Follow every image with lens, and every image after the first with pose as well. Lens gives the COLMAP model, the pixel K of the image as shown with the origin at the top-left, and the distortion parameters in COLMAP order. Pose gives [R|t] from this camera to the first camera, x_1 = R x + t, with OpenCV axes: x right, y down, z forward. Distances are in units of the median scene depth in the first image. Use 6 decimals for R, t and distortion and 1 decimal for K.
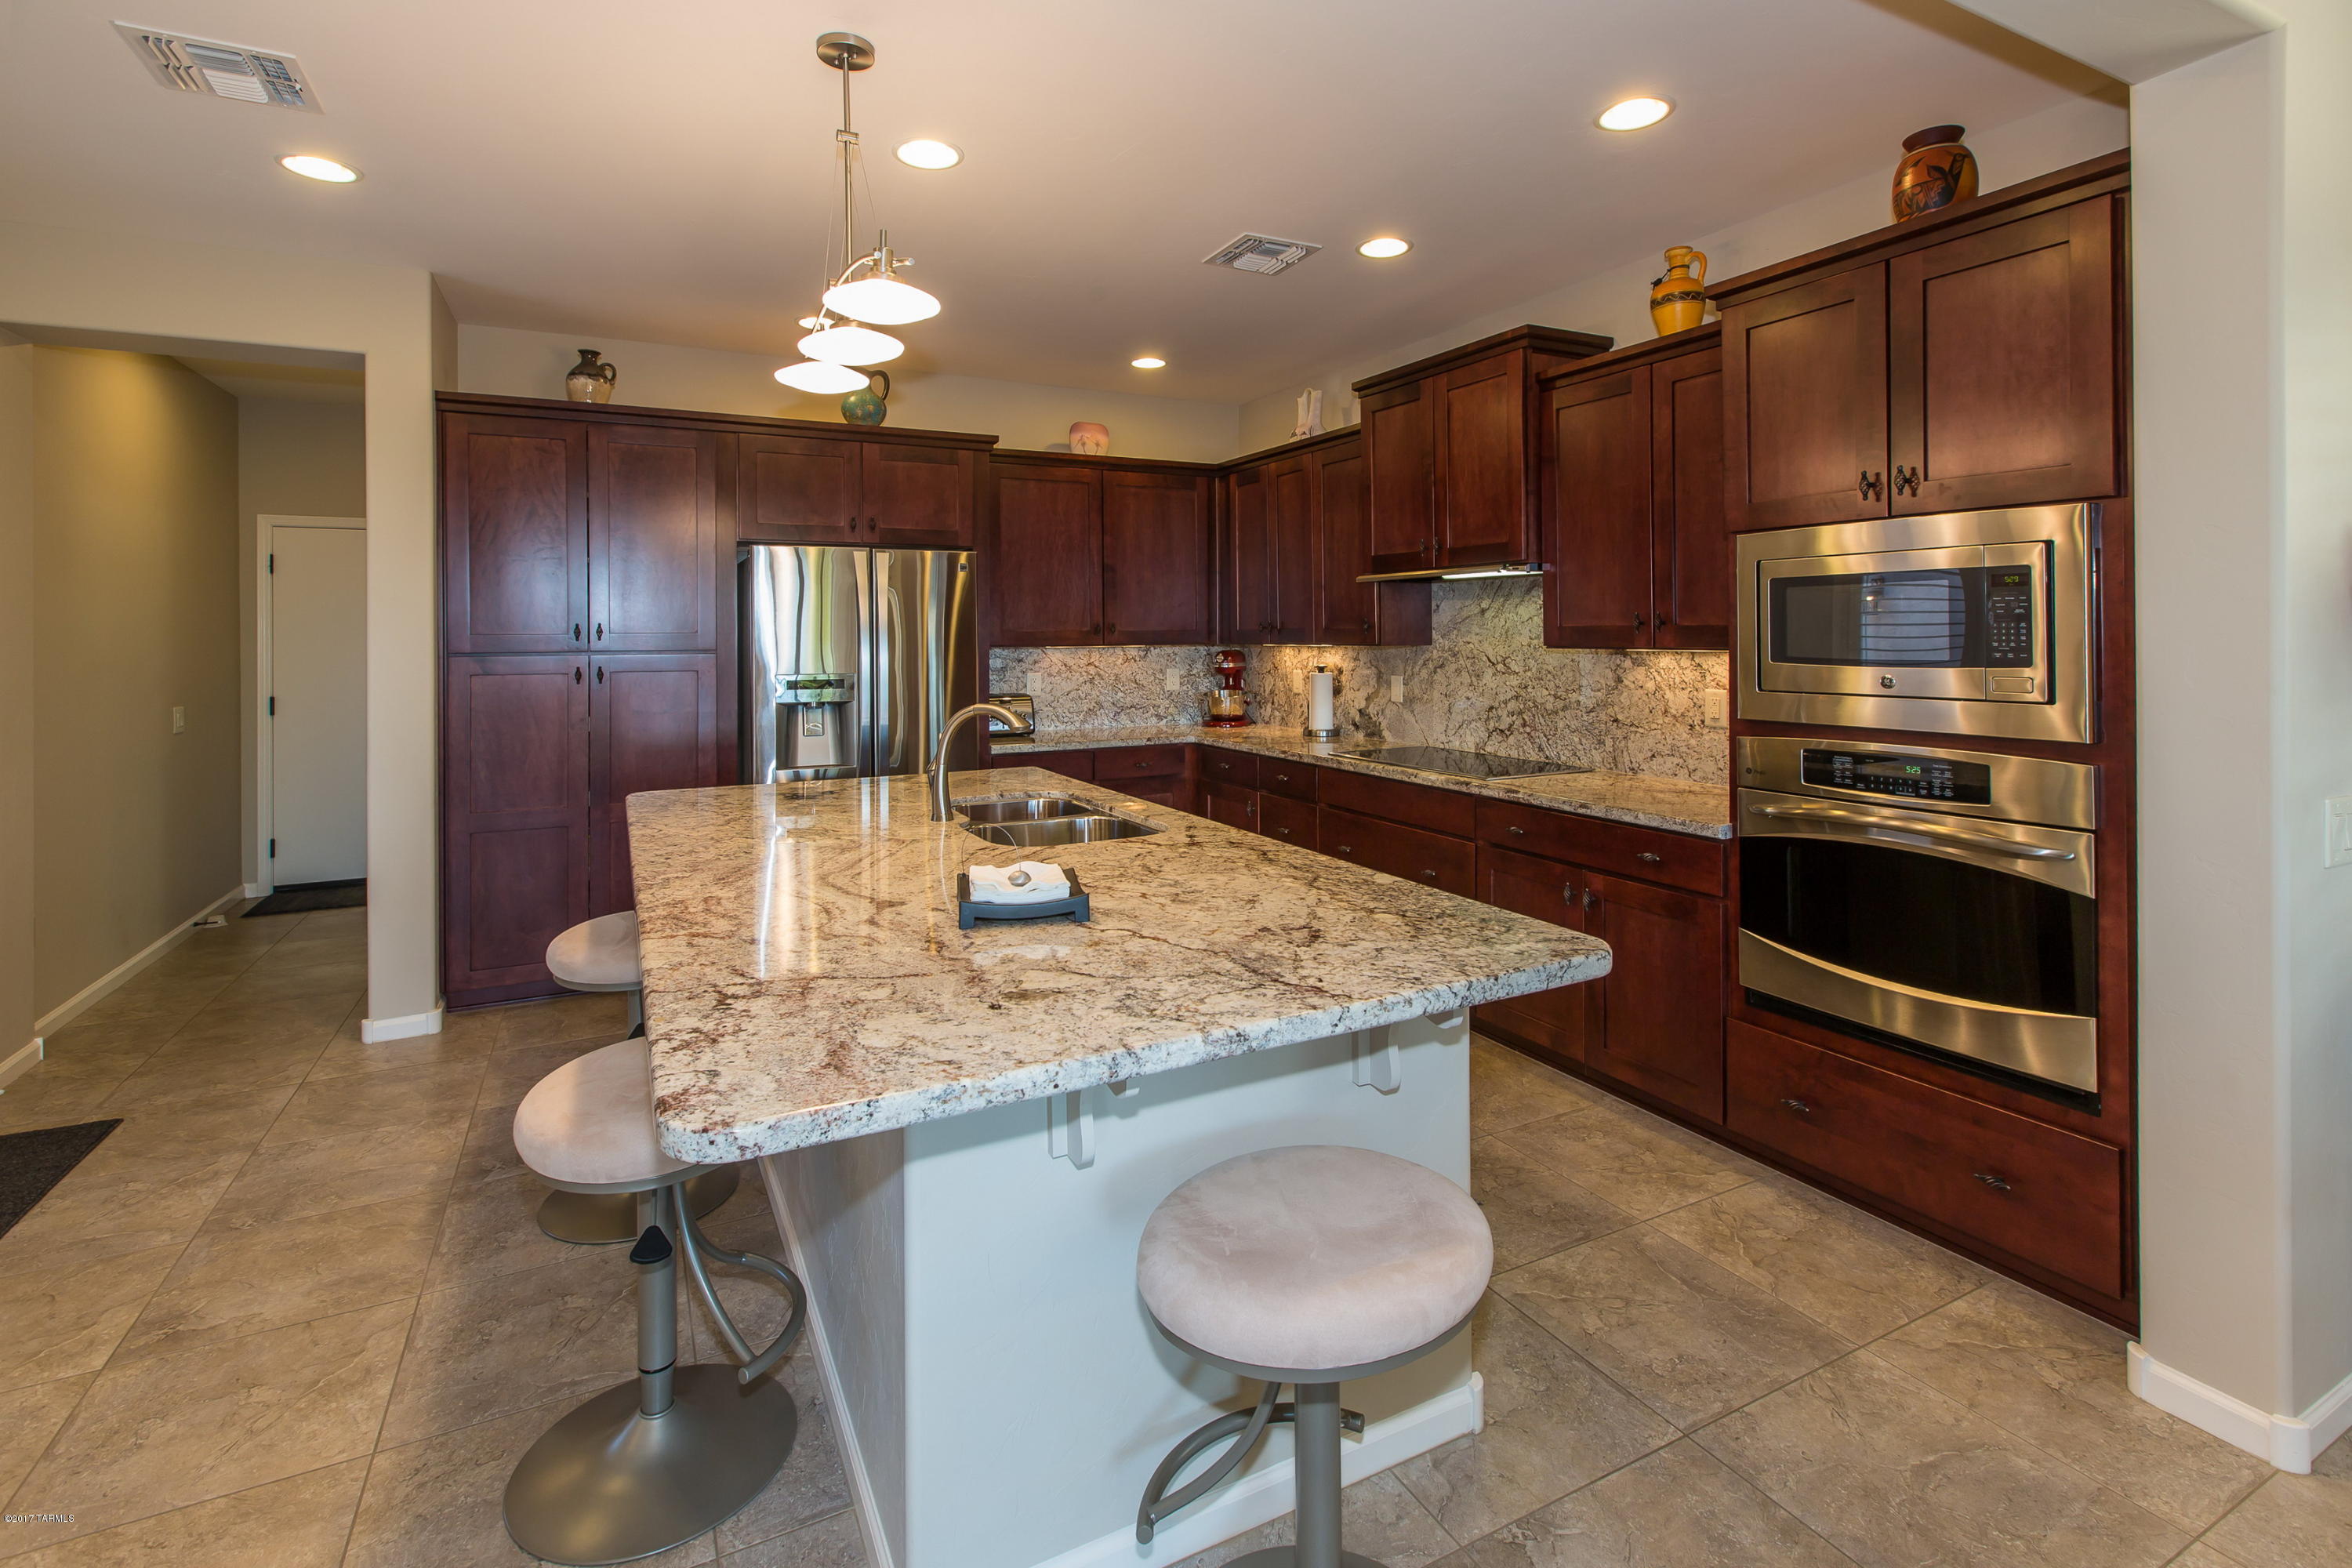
lens RADIAL K [[1102.6, 0, 1219.6], [0, 1102.6, 629.7], [0, 0, 1]] dist [0.010567, 0.000389]
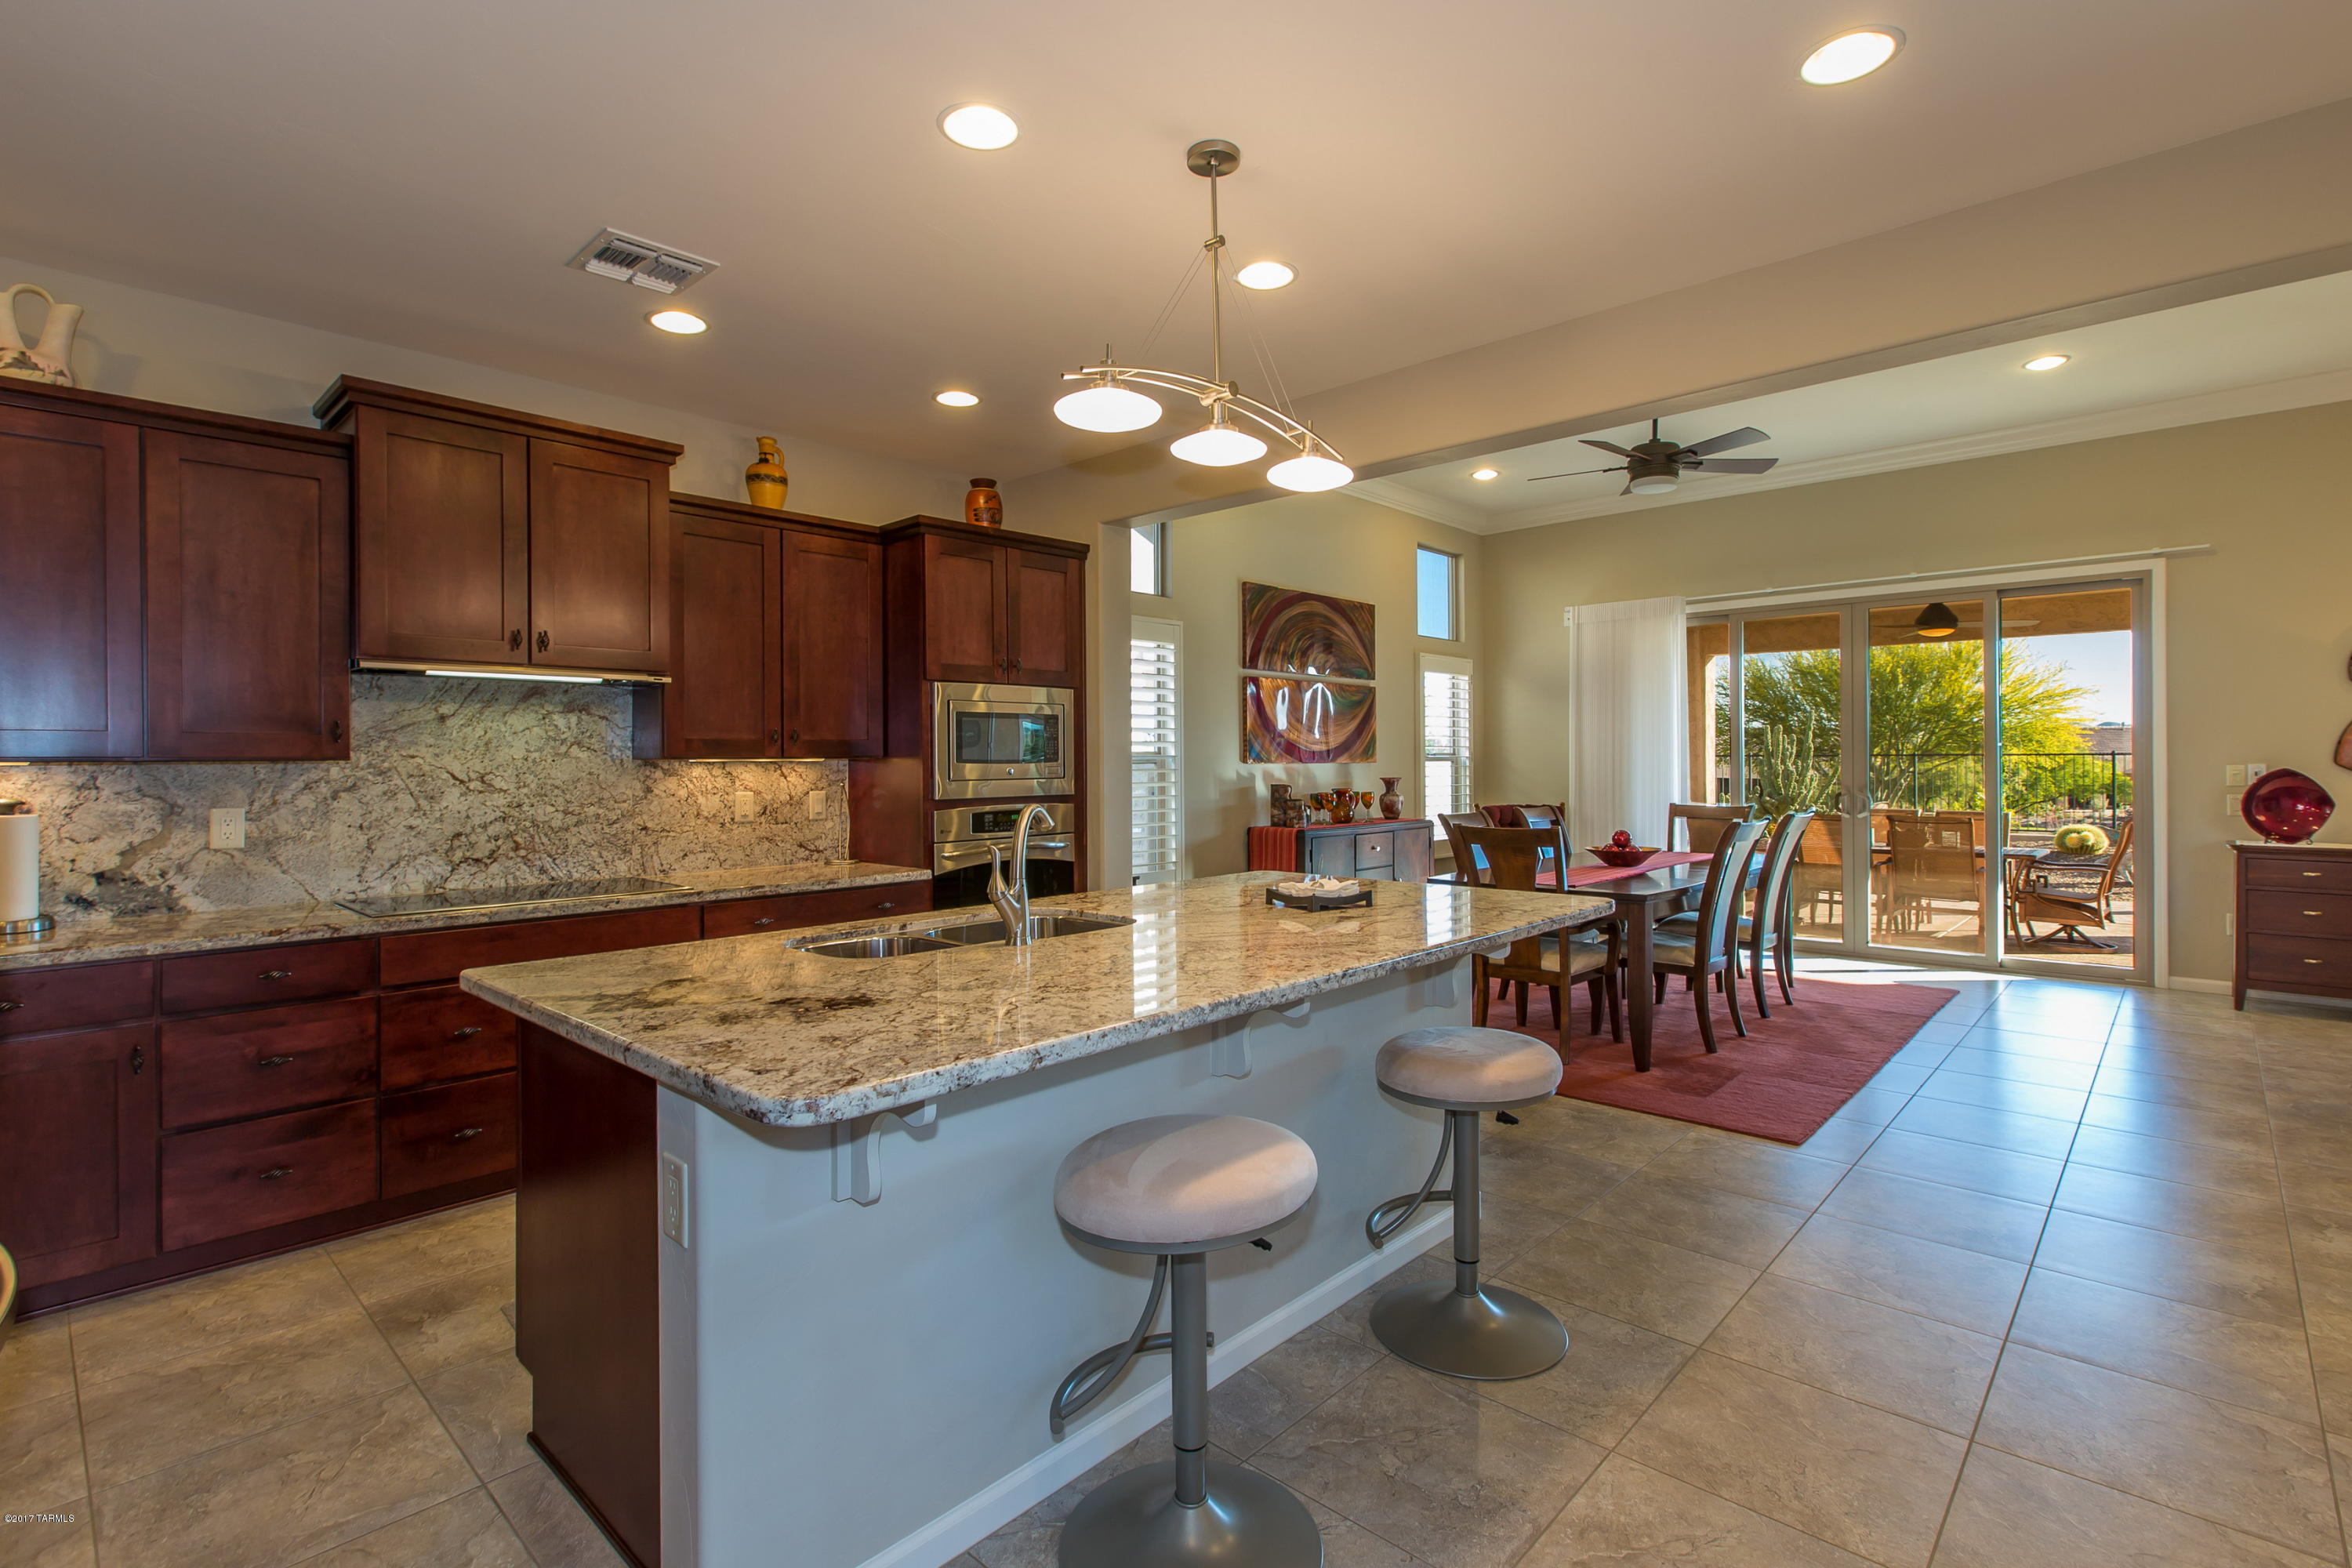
lens RADIAL K [[1101.9, 0, 1171.5], [0, 1101.9, 759.4], [0, 0, 1]] dist [0.002139, 0.000542]
pose [[-0.315847, 0.008598, 0.948771, -0.744149], [0.006988, 0.999953, -0.006736, 0.024318], [-0.948784, 0.004503, -0.315892, 0.785088]]
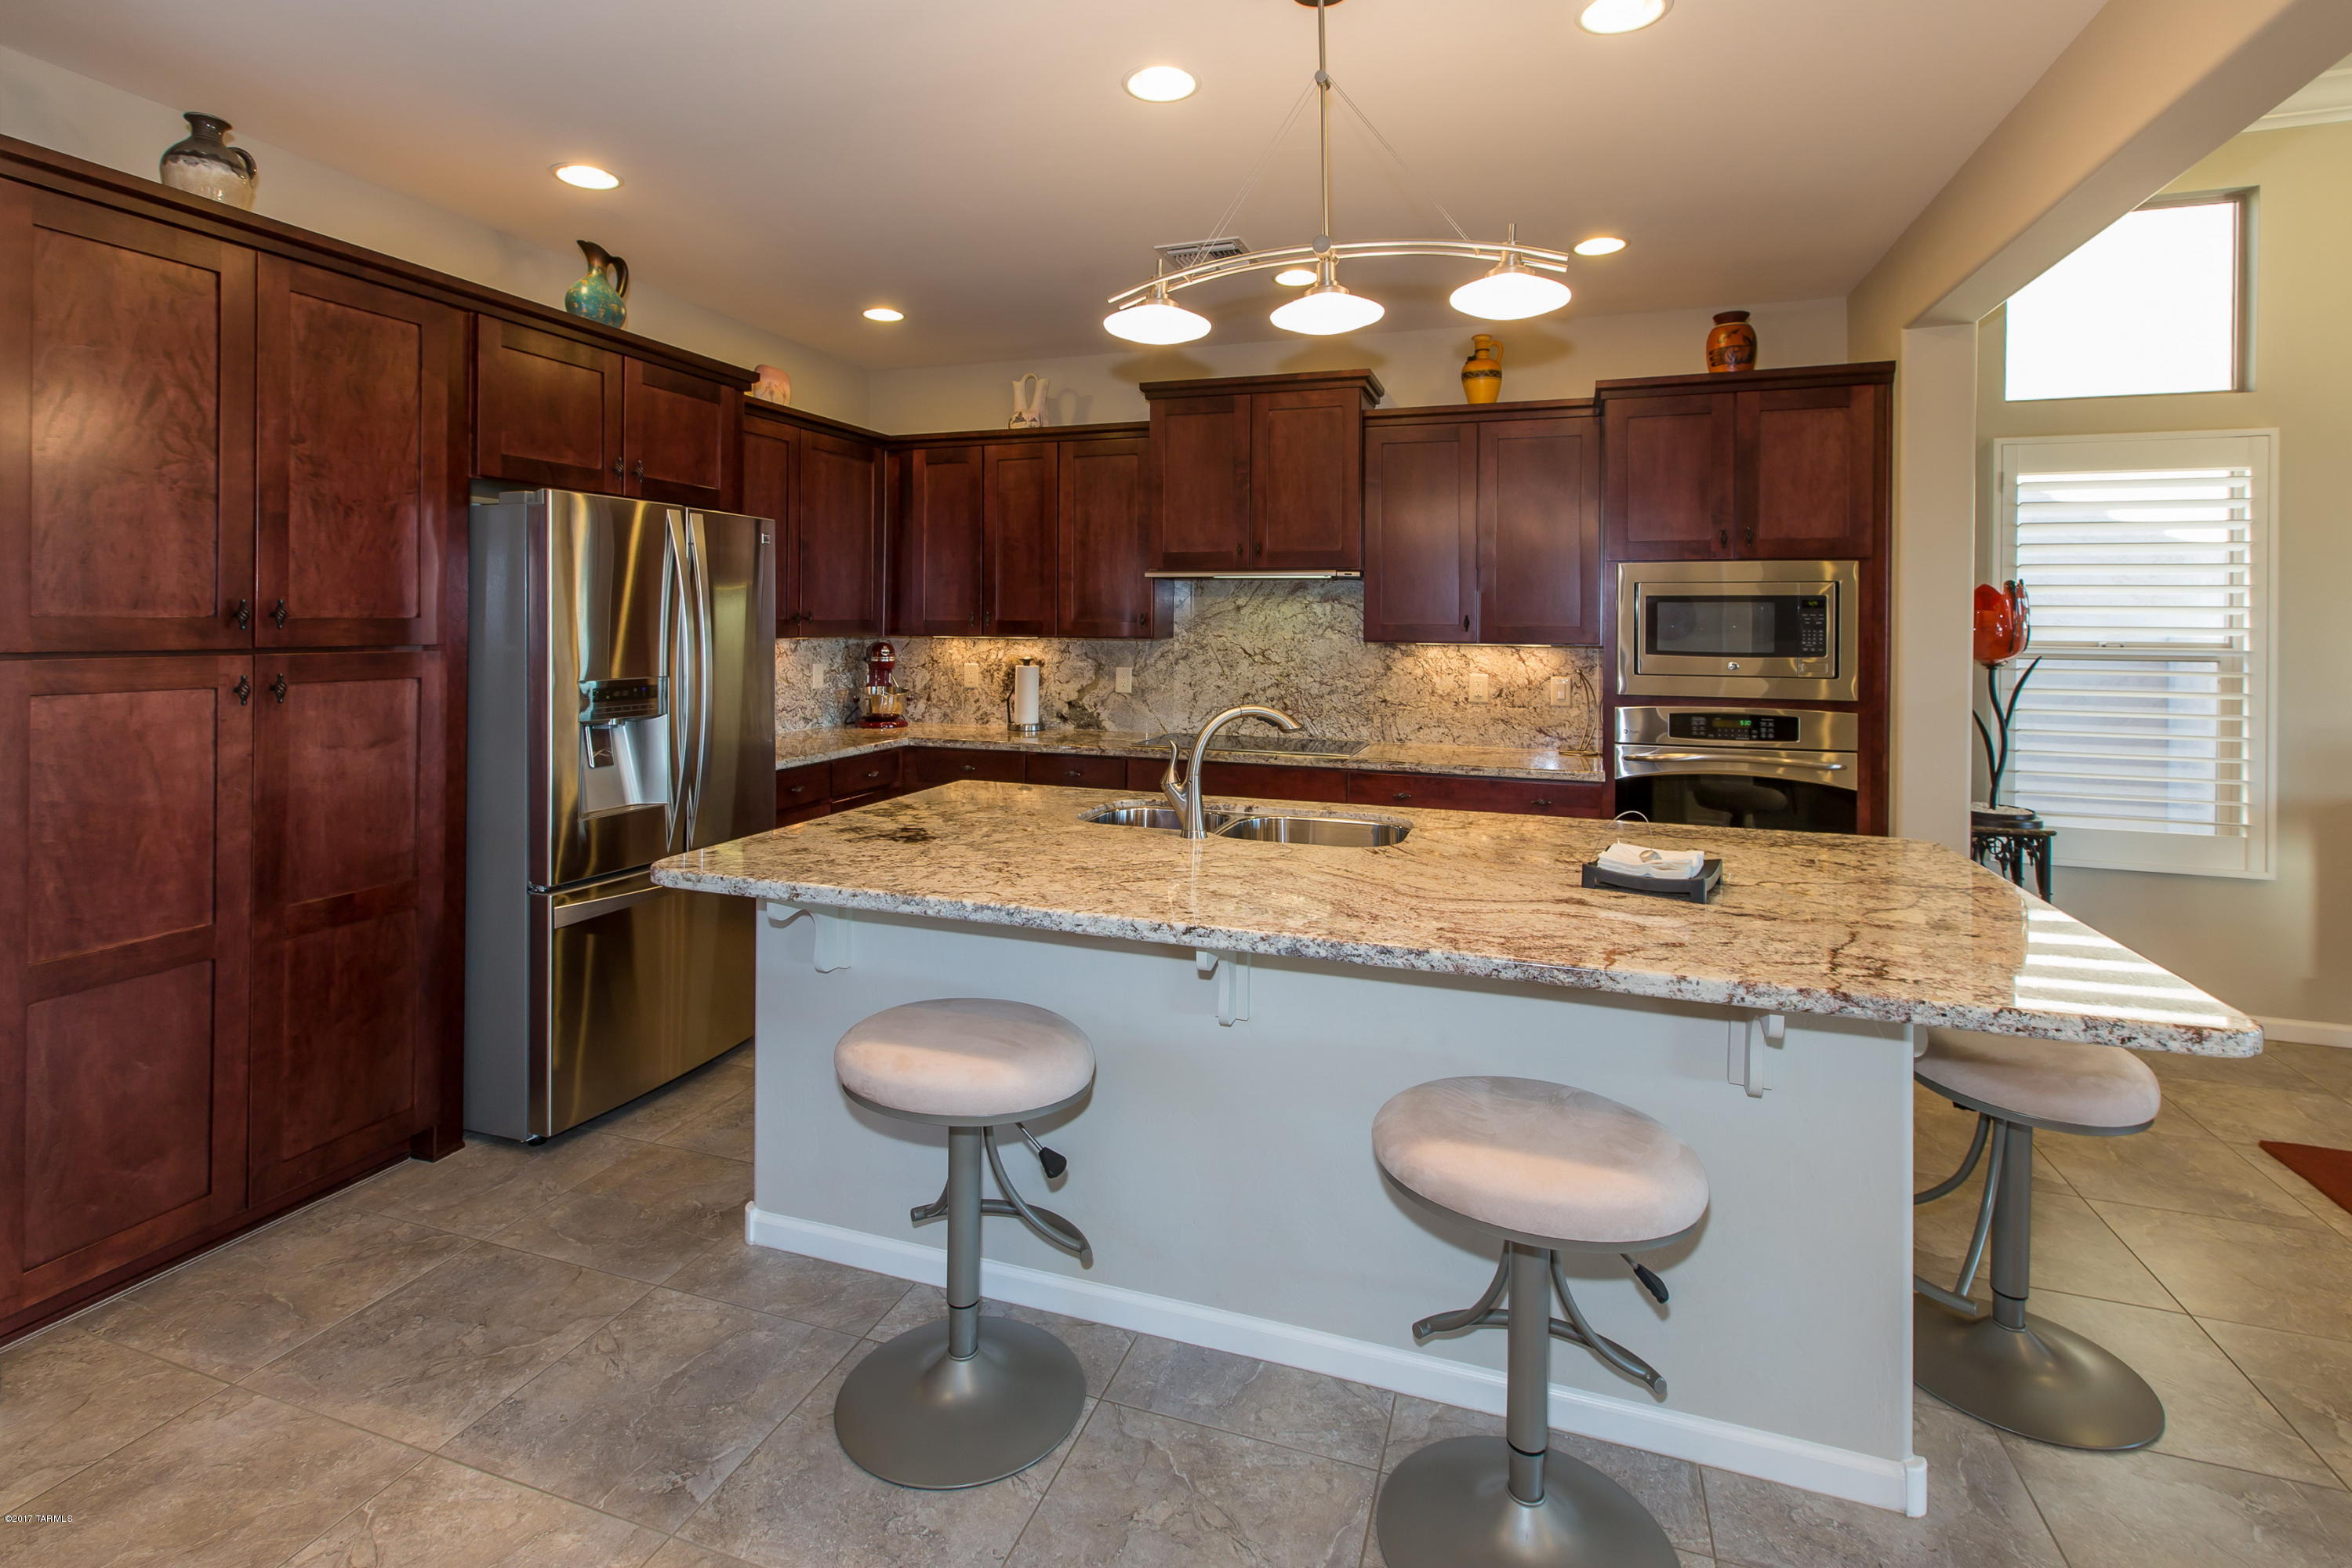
lens RADIAL K [[1099.9, 0, 1187.1], [0, 1099.9, 617.4], [0, 0, 1]] dist [0.002327, 0.000289]
pose [[0.726202, 0.014630, 0.687325, -0.591447], [-0.015235, 0.999870, -0.005186, -0.000935], [-0.687312, -0.006705, 0.726331, 0.241453]]
